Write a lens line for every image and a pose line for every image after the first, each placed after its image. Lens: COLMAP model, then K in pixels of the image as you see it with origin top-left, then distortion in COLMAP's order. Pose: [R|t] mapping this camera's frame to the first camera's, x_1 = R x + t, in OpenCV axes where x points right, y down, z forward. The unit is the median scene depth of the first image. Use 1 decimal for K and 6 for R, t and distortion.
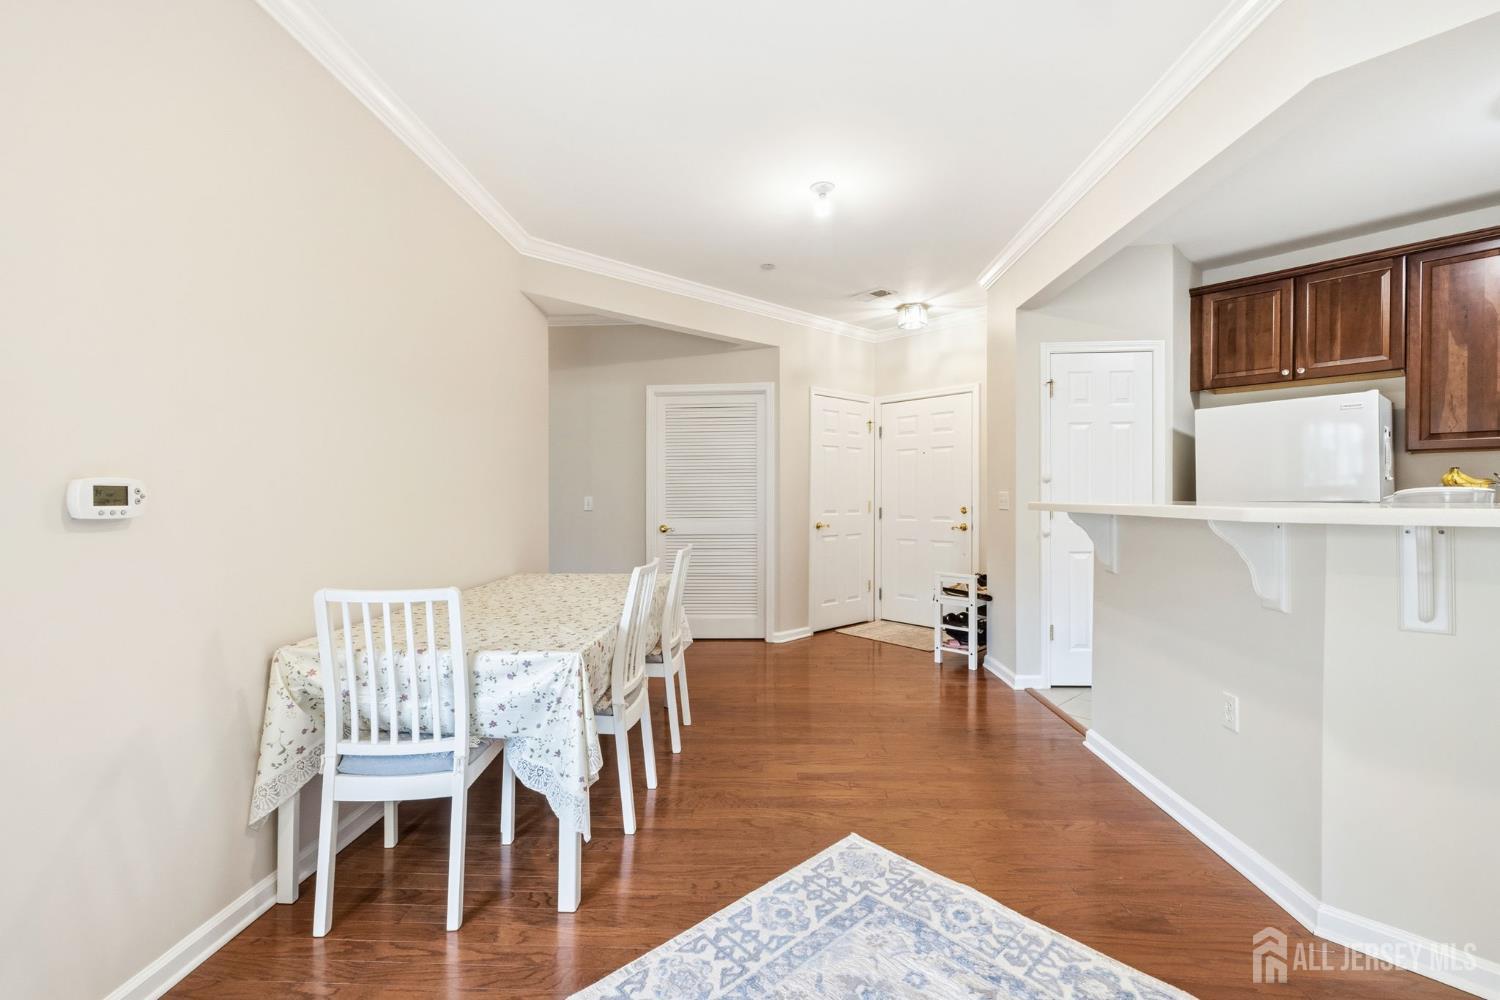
lens RADIAL K [[639.6, 0, 756.4], [0, 639.6, 504.3], [0, 0, 1]] dist [0.000560, 0.000104]
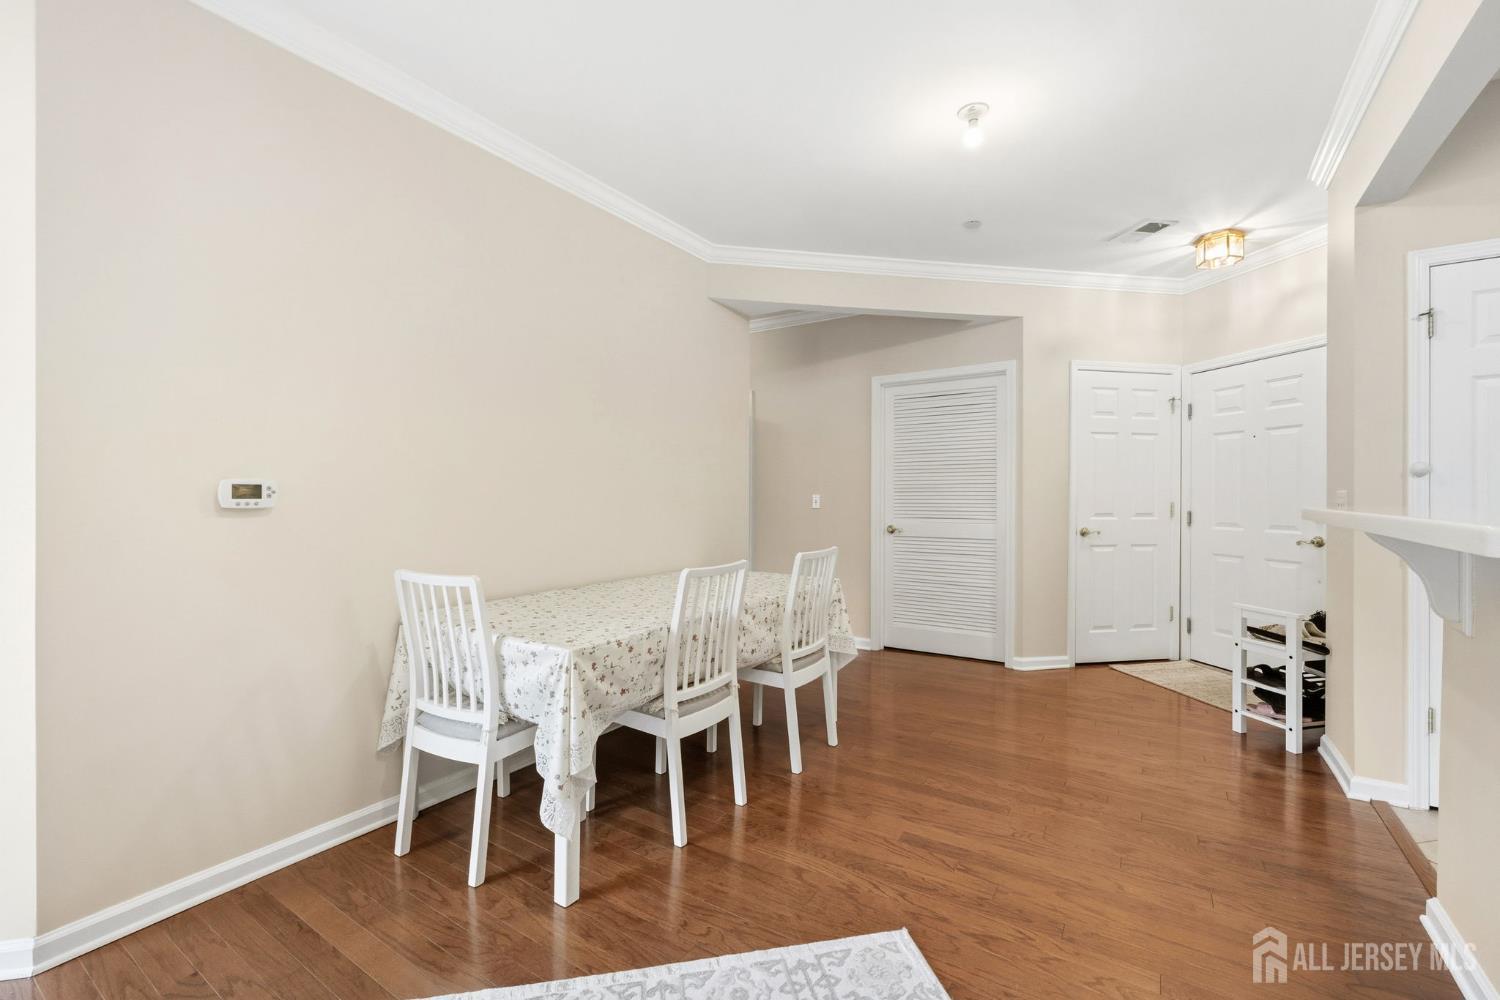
lens RADIAL K [[639.6, 0, 734.8], [0, 639.6, 498.5], [0, 0, 1]] dist [0.000560, 0.000104]
pose [[0.854142, 0.009230, -0.519957, 0.188363], [-0.012215, 0.999923, -0.002317, -0.002462], [0.519896, 0.008331, 0.854189, 0.112617]]
